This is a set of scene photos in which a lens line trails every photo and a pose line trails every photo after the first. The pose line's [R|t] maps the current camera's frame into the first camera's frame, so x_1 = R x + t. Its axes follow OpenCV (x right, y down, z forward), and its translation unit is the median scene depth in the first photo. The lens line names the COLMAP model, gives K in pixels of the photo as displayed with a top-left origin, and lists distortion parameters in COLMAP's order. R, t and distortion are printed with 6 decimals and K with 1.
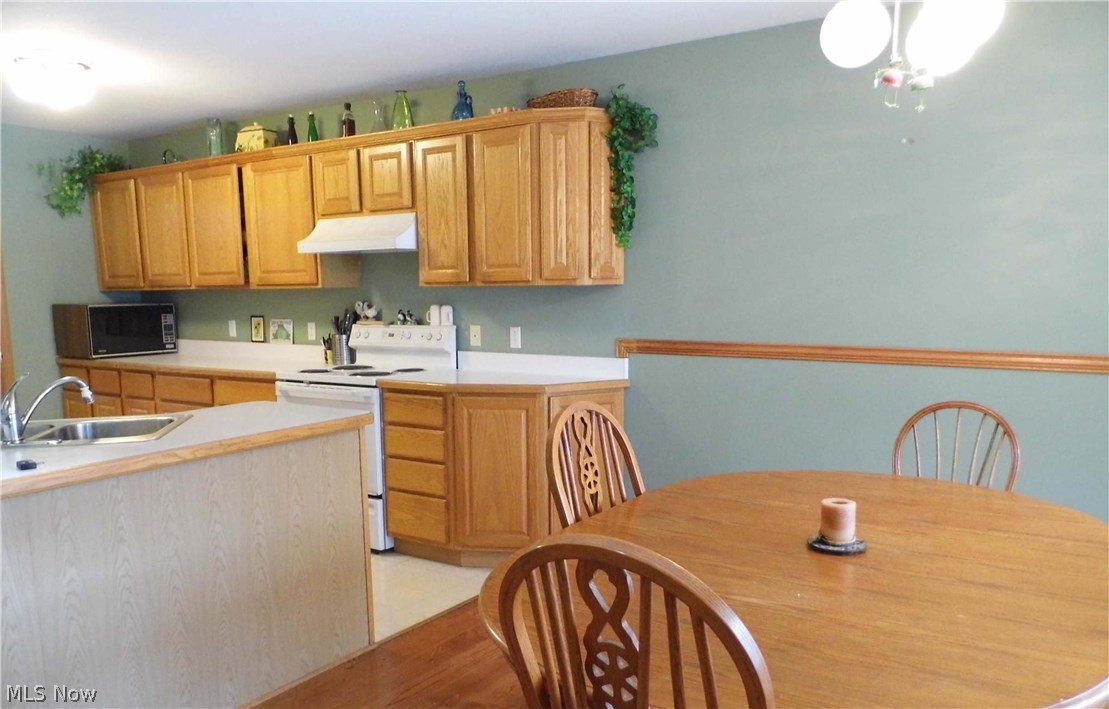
lens RADIAL K [[851.8, 0, 579.6], [0, 851.8, 407.6], [0, 0, 1]] dist [0.031557, 0.004221]
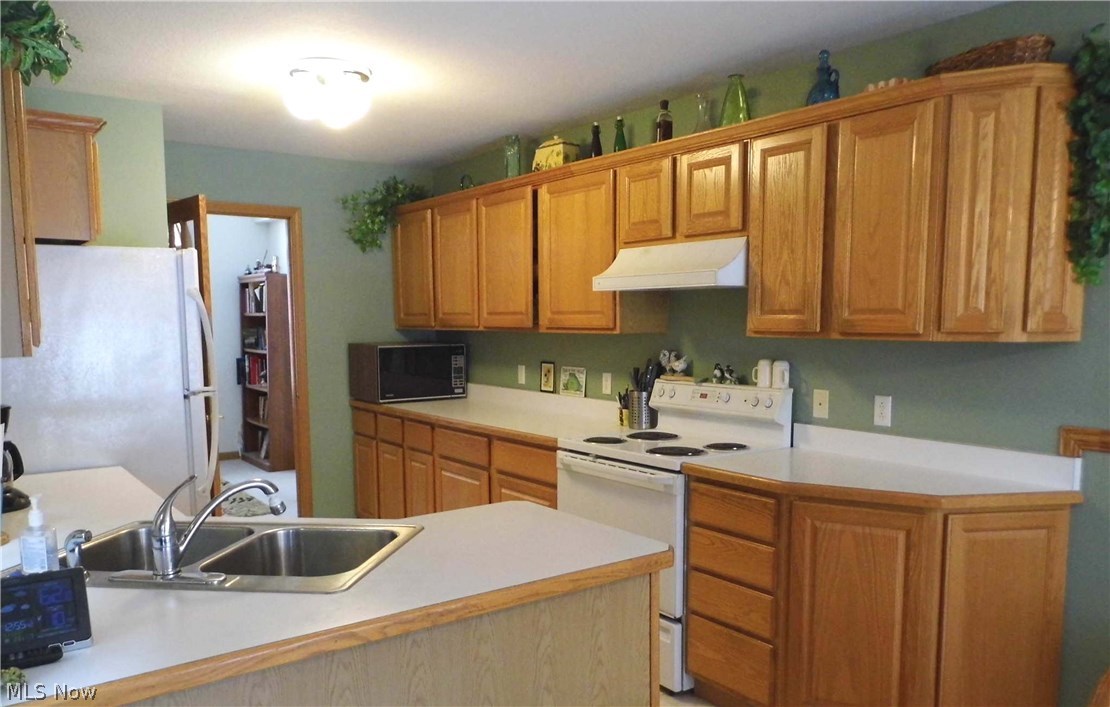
lens RADIAL K [[852.5, 0, 557.5], [0, 852.5, 346.1], [0, 0, 1]] dist [0.031557, 0.004221]
pose [[0.928259, 0.026815, -0.370966, -0.067514], [-0.063788, 0.994097, -0.087758, -0.060323], [0.366423, 0.105125, 0.924491, 0.271865]]
